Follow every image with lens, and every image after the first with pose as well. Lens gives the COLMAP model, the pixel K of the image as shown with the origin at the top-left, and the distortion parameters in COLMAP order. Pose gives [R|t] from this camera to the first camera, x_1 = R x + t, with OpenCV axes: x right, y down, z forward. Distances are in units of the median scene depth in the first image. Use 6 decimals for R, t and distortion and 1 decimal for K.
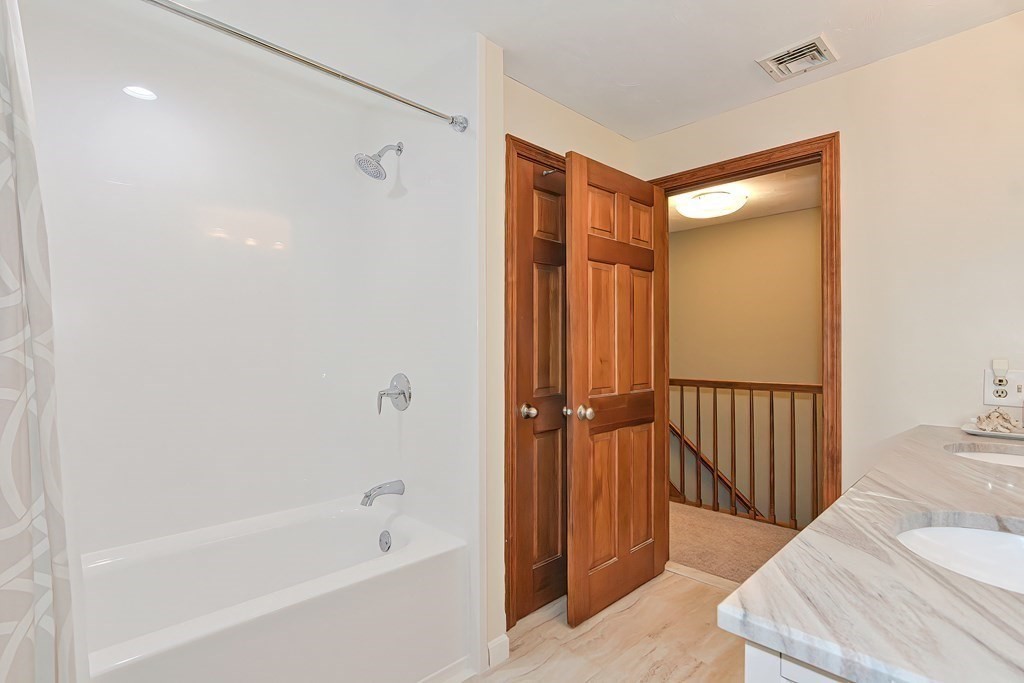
lens RADIAL K [[494.3, 0, 498.0], [0, 494.3, 357.6], [0, 0, 1]] dist [-0.001374, -0.000031]
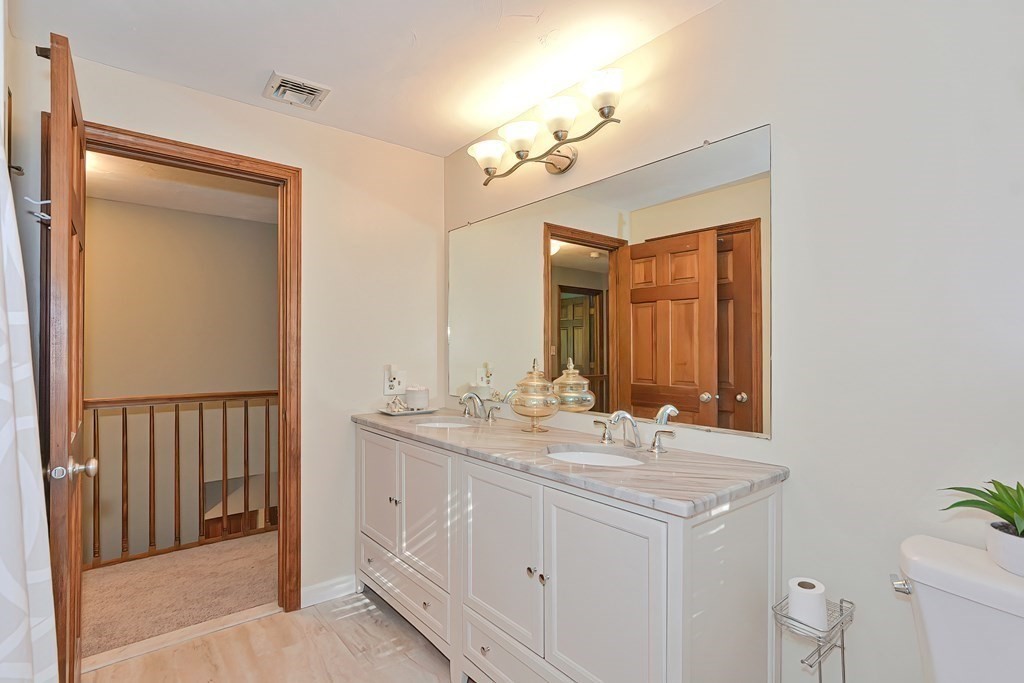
lens RADIAL K [[494.3, 0, 511.5], [0, 494.3, 344.2], [0, 0, 1]] dist [-0.001374, -0.000031]
pose [[0.128711, 0.025008, 0.991367, -0.369692], [0.022401, 0.999354, -0.028118, -0.006634], [-0.991429, 0.025827, 0.128067, 0.372447]]
